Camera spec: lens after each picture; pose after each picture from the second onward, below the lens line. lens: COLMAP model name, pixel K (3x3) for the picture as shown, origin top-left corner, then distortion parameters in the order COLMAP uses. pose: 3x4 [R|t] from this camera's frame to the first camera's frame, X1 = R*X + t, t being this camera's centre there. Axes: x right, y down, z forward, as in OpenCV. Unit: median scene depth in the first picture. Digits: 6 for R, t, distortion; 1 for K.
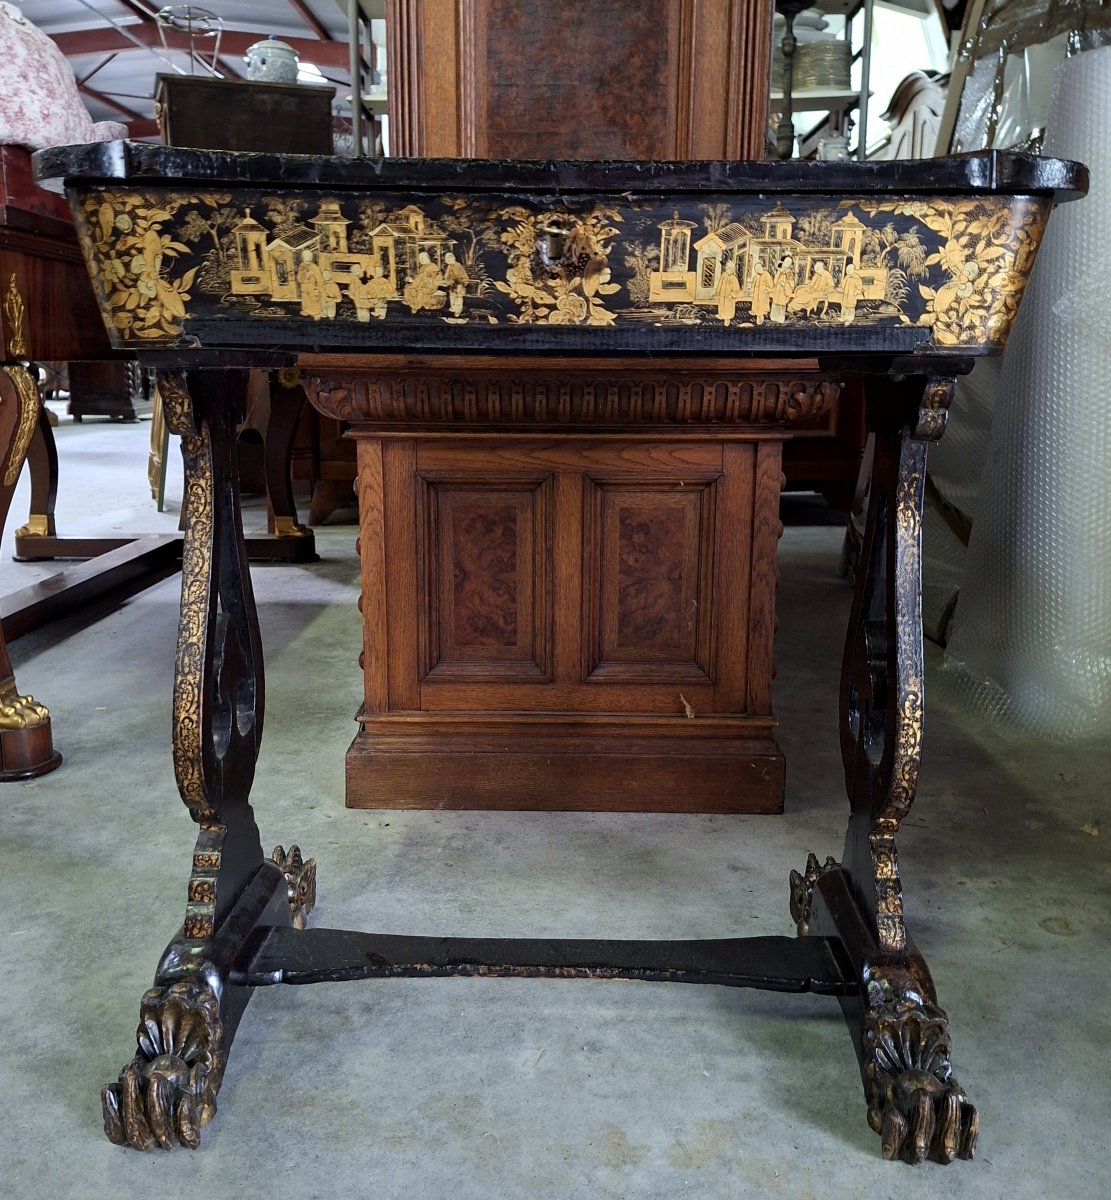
lens RADIAL K [[1087.9, 0, 562.7], [0, 1087.9, 600.0], [0, 0, 1]] dist [0.120633, -0.166140]
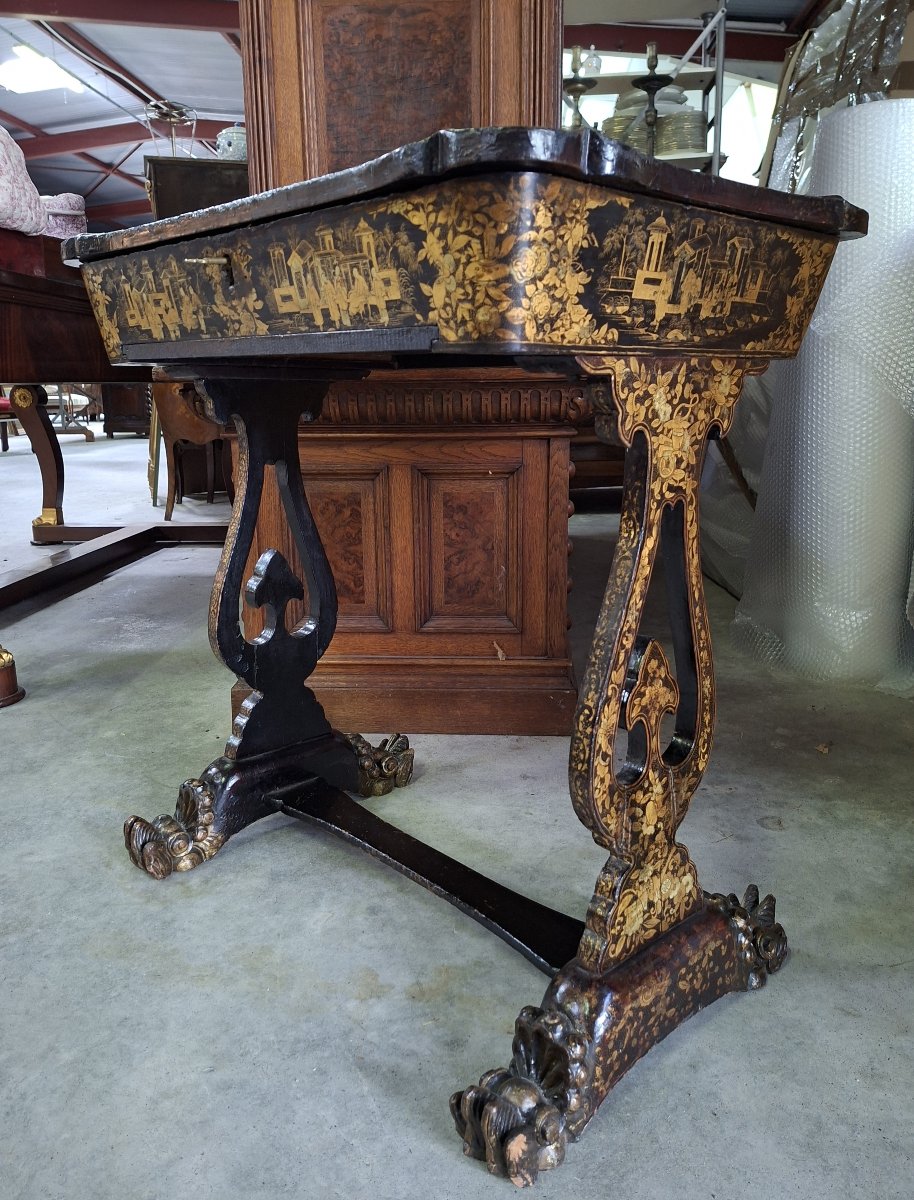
lens RADIAL K [[870.9, 0, 457.0], [0, 870.9, 600.0], [0, 0, 1]] dist [0.121436, -0.155192]
pose [[0.998636, -0.004966, -0.051973, 0.211971], [0.006327, 0.999640, 0.026058, 0.022223], [0.051825, -0.026352, 0.998308, -0.007195]]
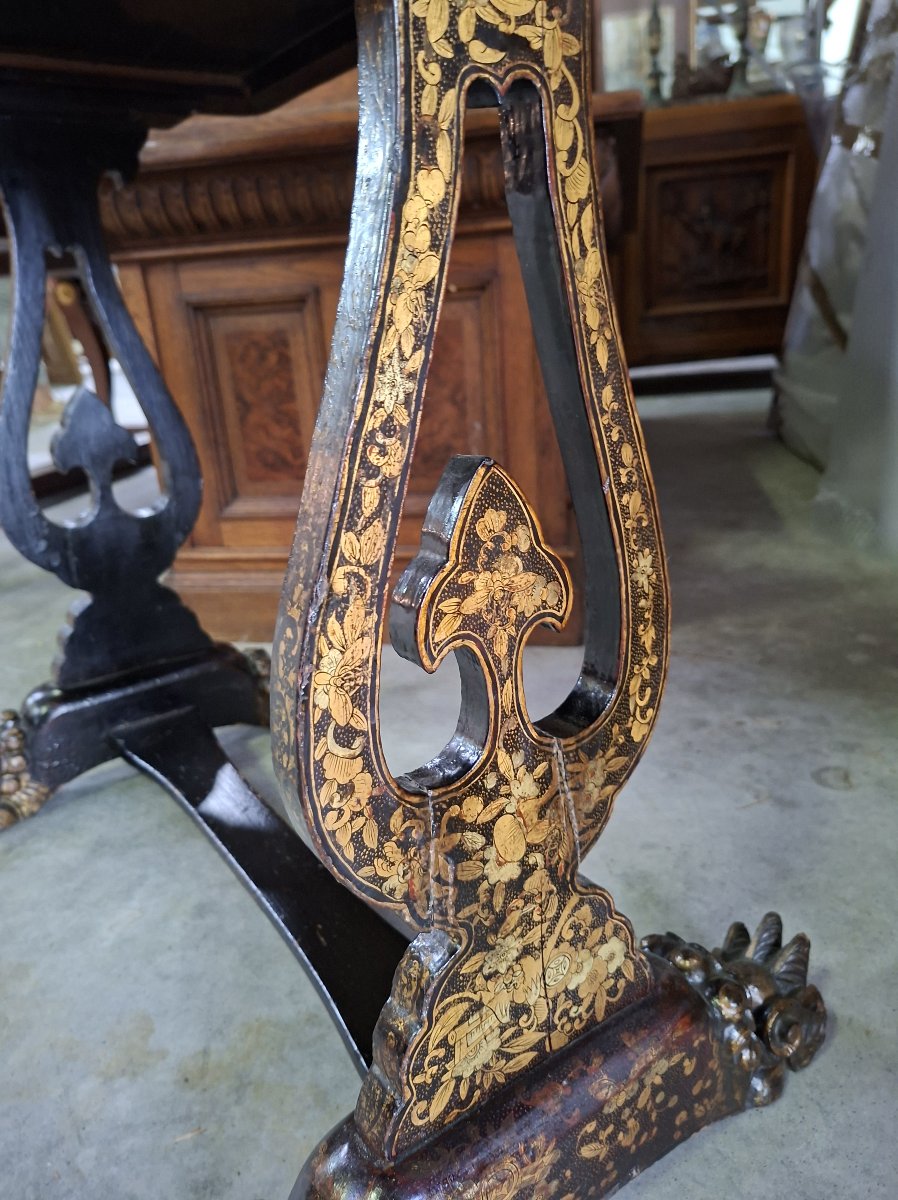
lens RADIAL K [[825.2, 0, 449.0], [0, 825.2, 600.0], [0, 0, 1]] dist [0.096358, -0.143558]
pose [[0.982220, -0.006948, -0.187604, 0.406173], [0.033051, 0.990106, 0.136373, 0.093471], [0.184800, -0.140149, 0.972732, 0.505538]]
